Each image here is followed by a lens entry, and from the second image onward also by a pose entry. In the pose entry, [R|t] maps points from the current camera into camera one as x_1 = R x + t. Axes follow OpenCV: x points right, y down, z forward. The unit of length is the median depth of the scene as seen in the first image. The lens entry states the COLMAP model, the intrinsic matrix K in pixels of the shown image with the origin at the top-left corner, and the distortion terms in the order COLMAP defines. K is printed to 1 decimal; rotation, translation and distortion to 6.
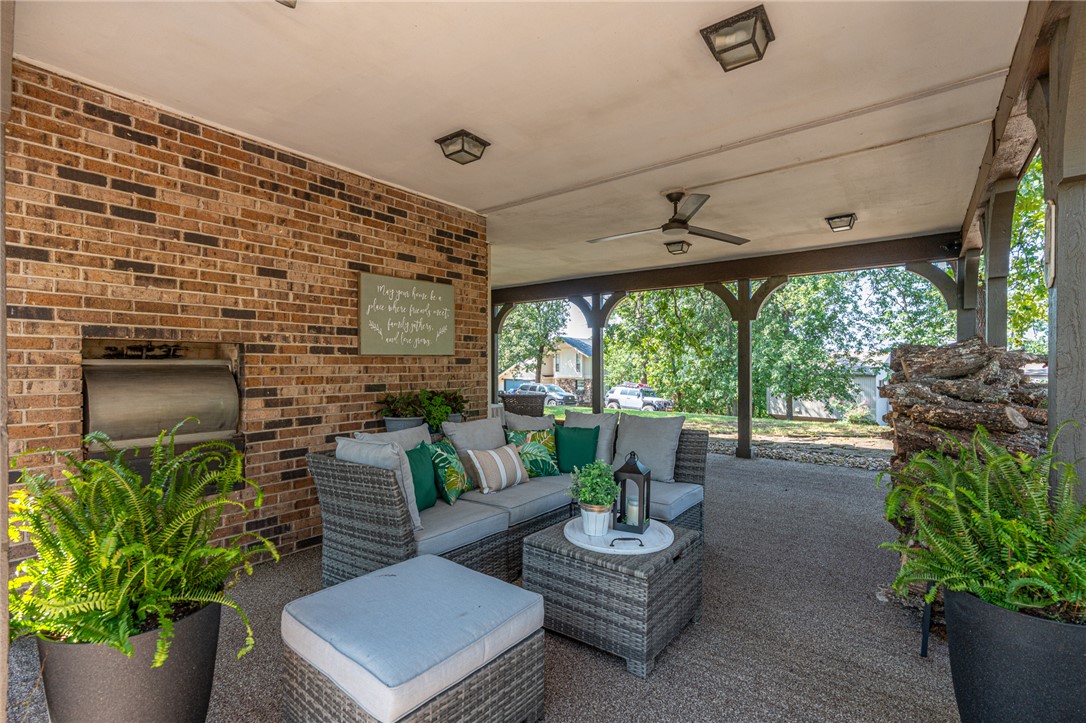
lens RADIAL K [[491.6, 0, 541.5], [0, 491.6, 367.2], [0, 0, 1]] dist [-0.012310, 0.000537]
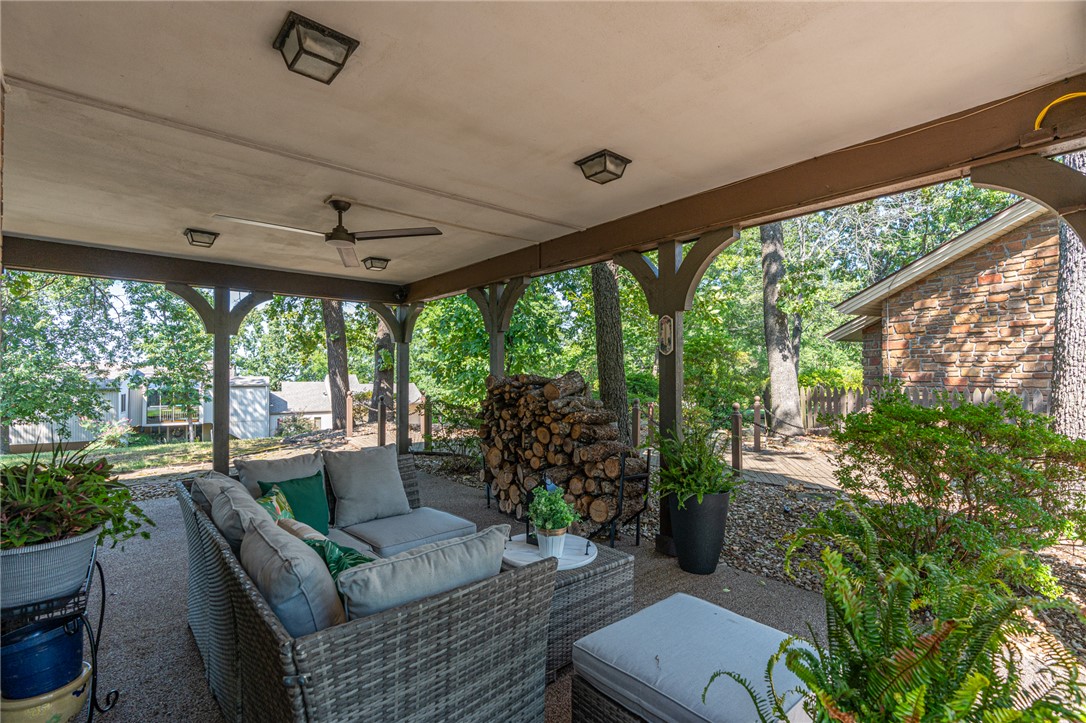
lens RADIAL K [[491.6, 0, 520.5], [0, 491.6, 362.4], [0, 0, 1]] dist [-0.012310, 0.000537]
pose [[0.216104, 0.026879, 0.976000, -0.913416], [0.007340, 0.999548, -0.029153, -0.042677], [-0.976343, 0.013464, 0.215809, 0.811687]]
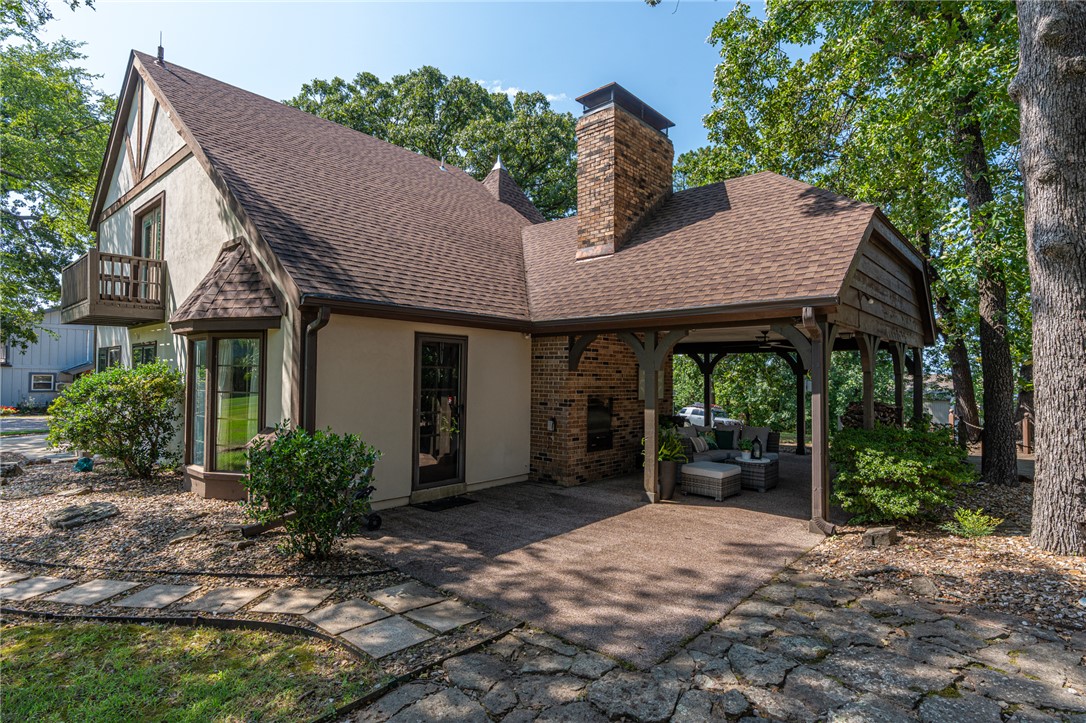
lens RADIAL K [[557.0, 0, 541.1], [0, 557.0, 364.9], [0, 0, 1]] dist [0.001047, 0.000528]
pose [[0.997458, 0.010951, -0.070409, -0.623551], [-0.012901, 0.999544, -0.027300, -0.113218], [0.070078, 0.028139, 0.997145, -1.773437]]
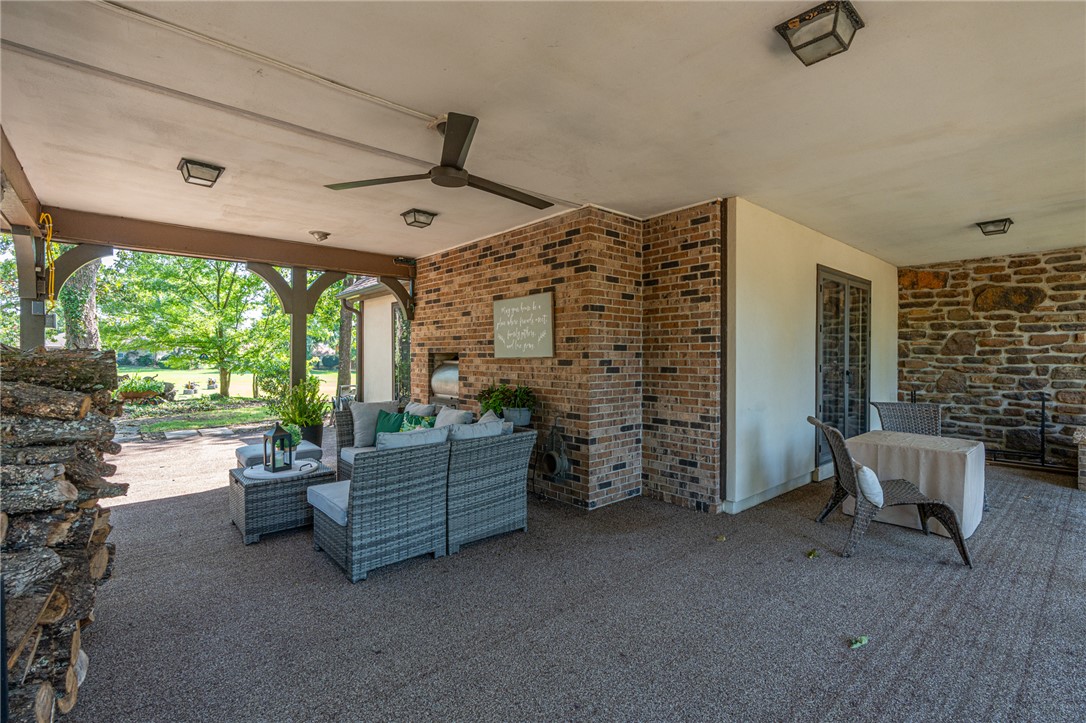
lens RADIAL K [[491.6, 0, 541.2], [0, 491.6, 356.6], [0, 0, 1]] dist [-0.012310, 0.000537]
pose [[-0.193164, 0.001997, -0.981164, 0.977241], [-0.006117, 0.999976, 0.003239, -0.032417], [0.981147, 0.006627, -0.193147, 1.327171]]
